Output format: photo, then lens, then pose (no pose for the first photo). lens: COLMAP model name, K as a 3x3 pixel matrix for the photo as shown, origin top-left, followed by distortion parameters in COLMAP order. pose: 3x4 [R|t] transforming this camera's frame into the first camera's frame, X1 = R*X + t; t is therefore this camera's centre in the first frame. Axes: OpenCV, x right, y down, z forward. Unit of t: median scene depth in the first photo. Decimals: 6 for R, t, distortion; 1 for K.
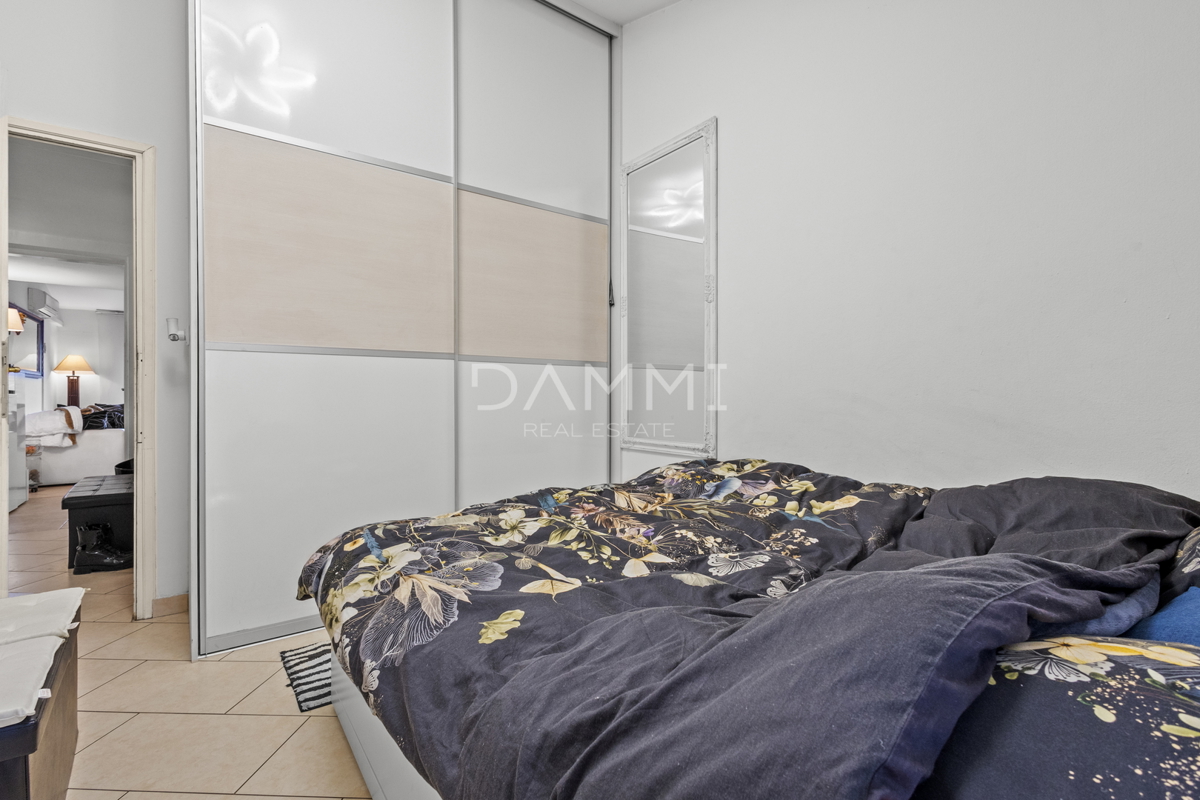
lens RADIAL K [[553.2, 0, 603.5], [0, 553.2, 400.4], [0, 0, 1]] dist [0.004023, -0.000608]
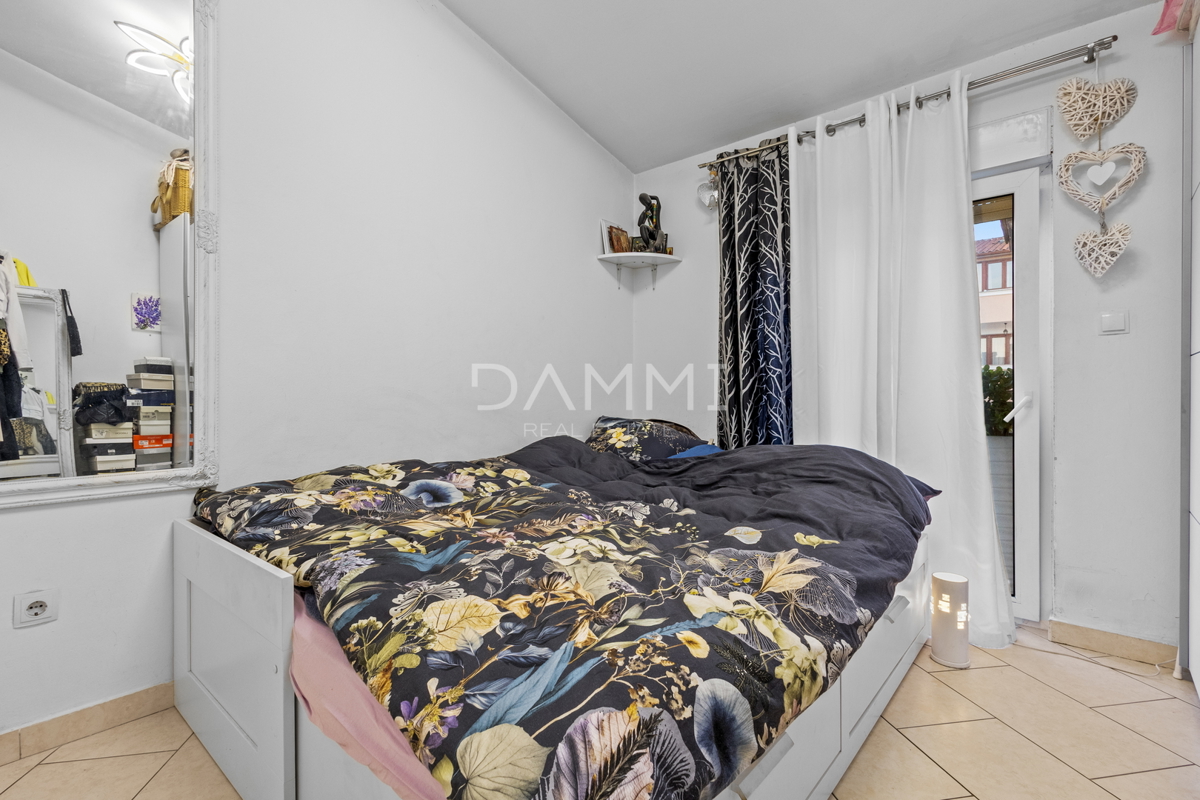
lens RADIAL K [[553.2, 0, 603.0], [0, 553.2, 399.1], [0, 0, 1]] dist [0.004023, -0.000608]
pose [[-0.226454, -0.004091, 0.974013, -1.095431], [0.000779, 0.999990, 0.004381, 0.003846], [-0.974021, 0.001751, -0.226449, 1.354742]]
